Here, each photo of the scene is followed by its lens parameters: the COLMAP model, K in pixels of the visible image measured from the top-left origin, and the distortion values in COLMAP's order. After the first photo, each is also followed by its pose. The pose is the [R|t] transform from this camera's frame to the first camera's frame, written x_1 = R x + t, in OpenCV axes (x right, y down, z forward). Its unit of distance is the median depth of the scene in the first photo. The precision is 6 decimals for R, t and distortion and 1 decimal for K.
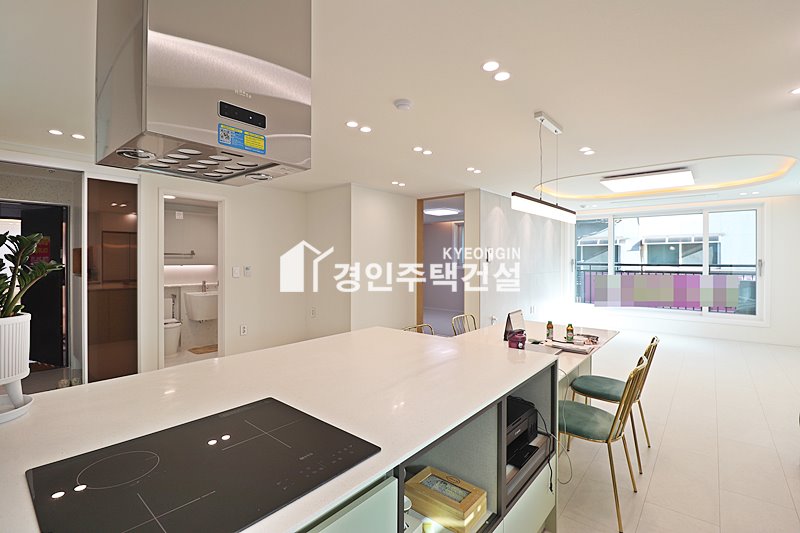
lens RADIAL K [[370.5, 0, 400.9], [0, 370.5, 264.8], [0, 0, 1]] dist [-0.009594, -0.008316]
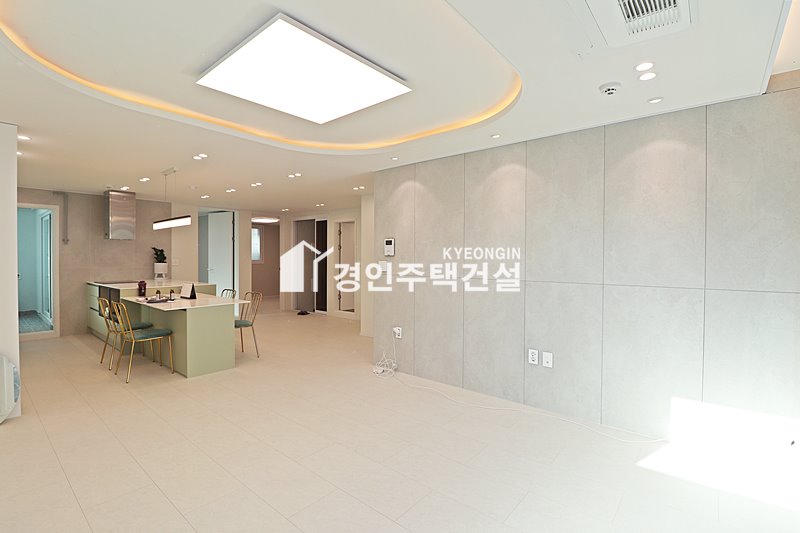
lens RADIAL K [[370.5, 0, 404.8], [0, 370.5, 262.9], [0, 0, 1]] dist [-0.009594, -0.008316]
pose [[0.005786, 0.012300, -0.999908, 0.370472], [-0.018224, 0.999760, 0.012193, -0.001017], [0.999817, 0.018152, 0.006009, 0.367050]]
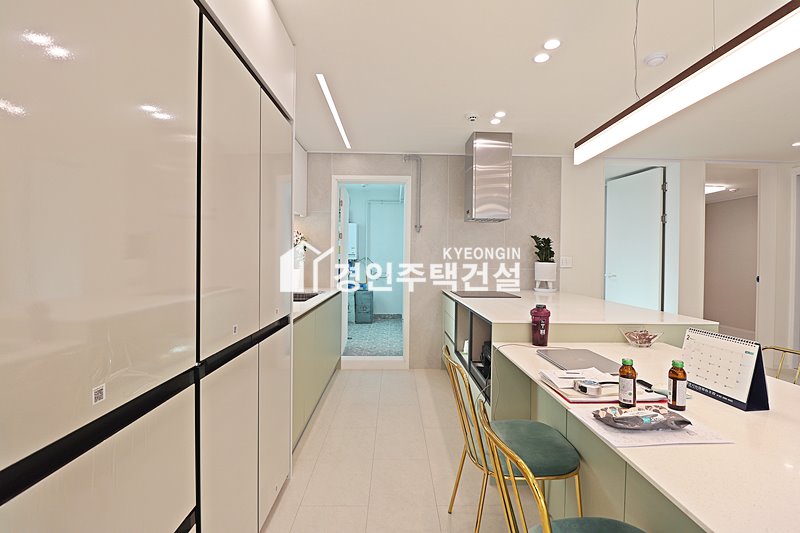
lens RADIAL K [[370.5, 0, 395.7], [0, 370.5, 261.7], [0, 0, 1]] dist [-0.009594, -0.008316]
pose [[-0.763770, -0.002989, -0.645482, 0.164710], [-0.019395, 0.999644, 0.018320, 0.006625], [0.645197, 0.026512, -0.763556, 0.202154]]
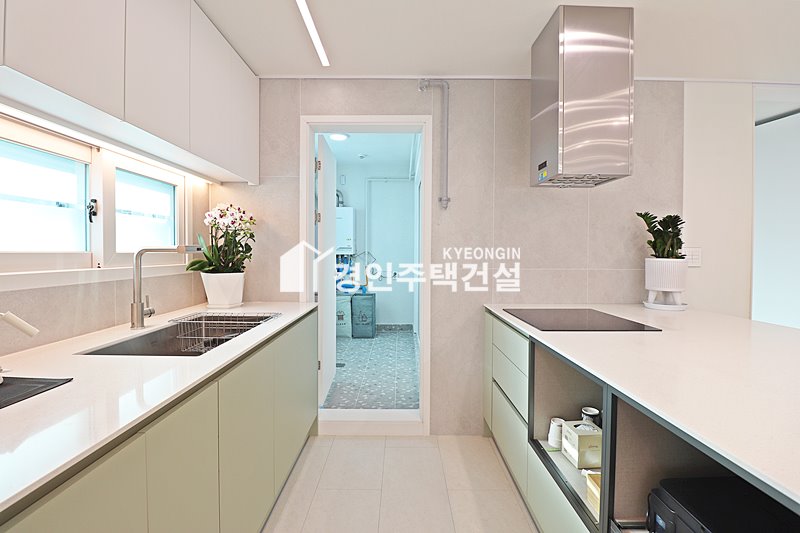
lens RADIAL K [[370.5, 0, 393.0], [0, 370.5, 259.4], [0, 0, 1]] dist [-0.009594, -0.008316]
pose [[-0.779874, 0.007494, -0.625892, 0.098832], [-0.013262, 0.999506, 0.028491, 0.007335], [0.625796, 0.030520, -0.779389, 0.121160]]
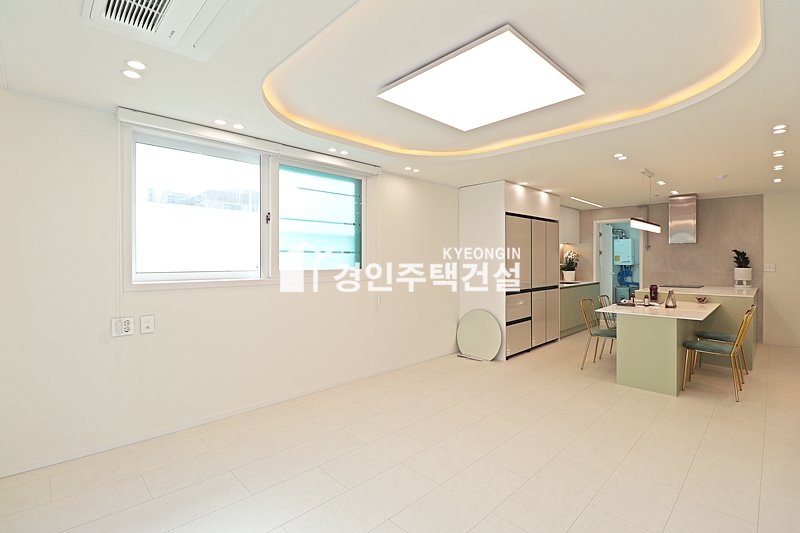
lens RADIAL K [[370.5, 0, 399.5], [0, 370.5, 262.0], [0, 0, 1]] dist [-0.009594, -0.008316]
pose [[-0.994741, 0.001429, 0.102416, 0.235693], [0.003176, 0.999852, 0.016895, -0.003569], [-0.102377, 0.017131, -0.994598, 0.483633]]
